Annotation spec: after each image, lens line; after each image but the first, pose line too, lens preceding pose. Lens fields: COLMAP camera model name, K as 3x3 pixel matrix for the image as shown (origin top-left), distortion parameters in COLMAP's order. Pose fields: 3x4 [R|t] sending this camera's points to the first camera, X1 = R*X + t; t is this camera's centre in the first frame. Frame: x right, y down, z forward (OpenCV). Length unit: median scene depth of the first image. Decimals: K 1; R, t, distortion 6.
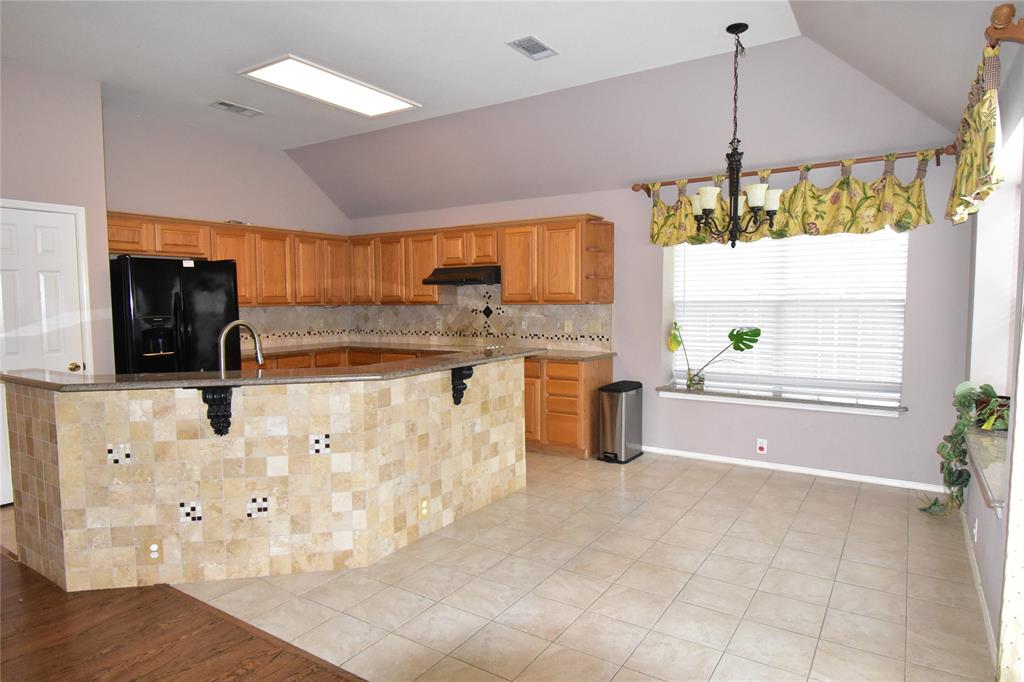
lens RADIAL K [[607.5, 0, 512.0], [0, 607.5, 341.0], [0, 0, 1]] dist [0.005310, -0.023784]
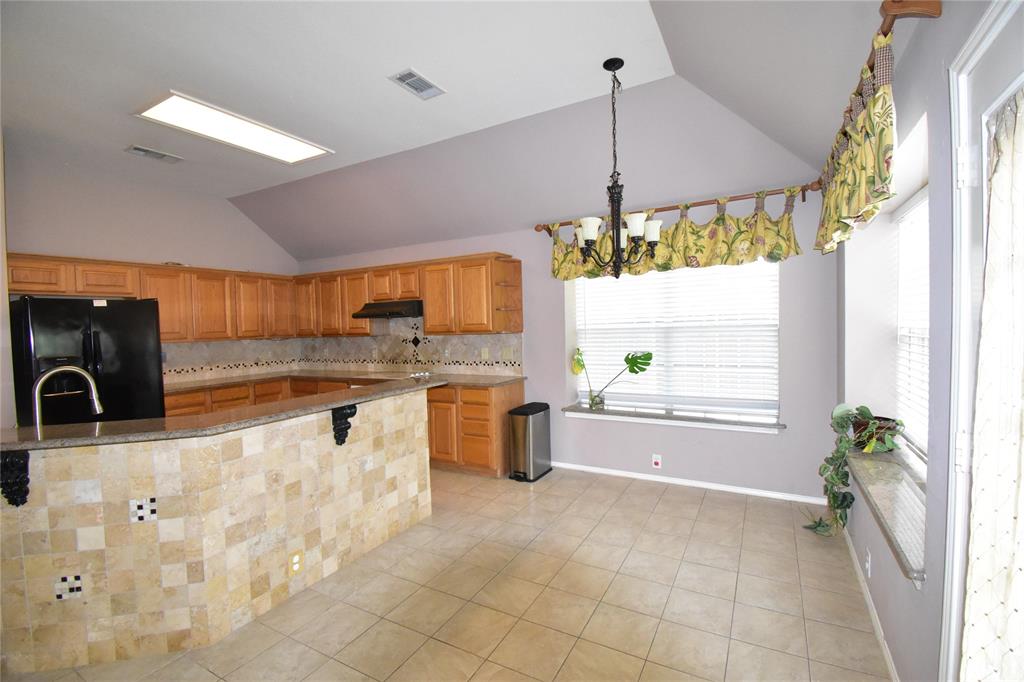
lens RADIAL K [[454.8, 0, 515.6], [0, 454.8, 337.6], [0, 0, 1]] dist [0.011649, -0.021518]
pose [[0.996966, -0.021894, 0.074690, 0.116796], [0.024968, 0.998869, -0.040470, -0.024448], [-0.073720, 0.042212, 0.996385, 0.223167]]
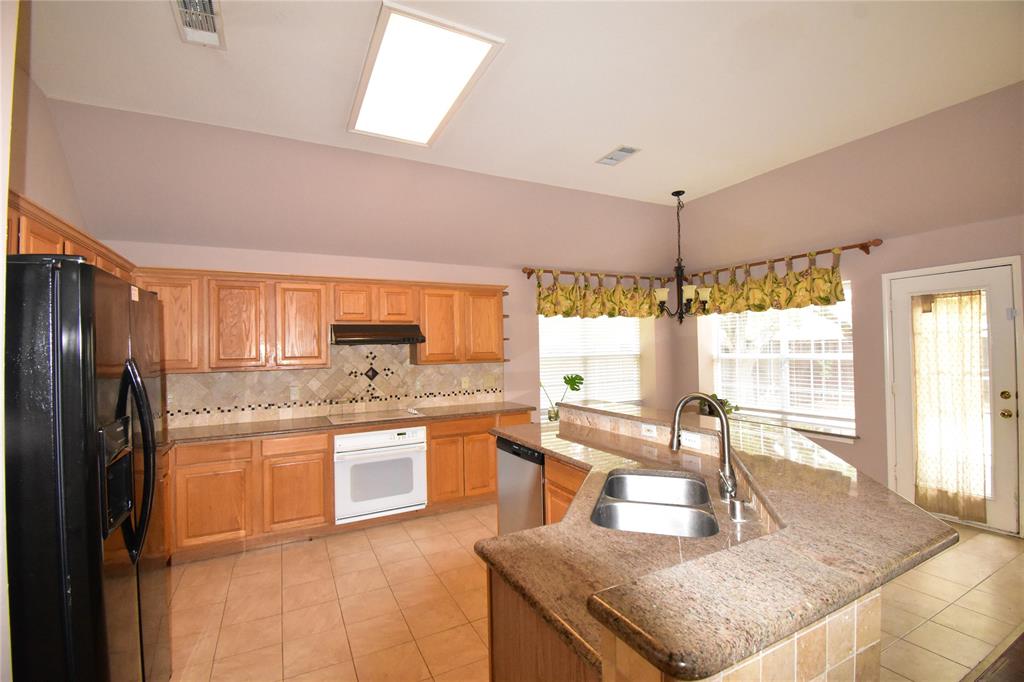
lens RADIAL K [[454.8, 0, 515.6], [0, 454.8, 337.6], [0, 0, 1]] dist [0.011649, -0.021518]
pose [[0.489519, 0.019818, 0.871768, -0.780199], [0.073937, 0.995198, -0.064142, -0.061365], [-0.868853, 0.095854, 0.485703, 0.684515]]
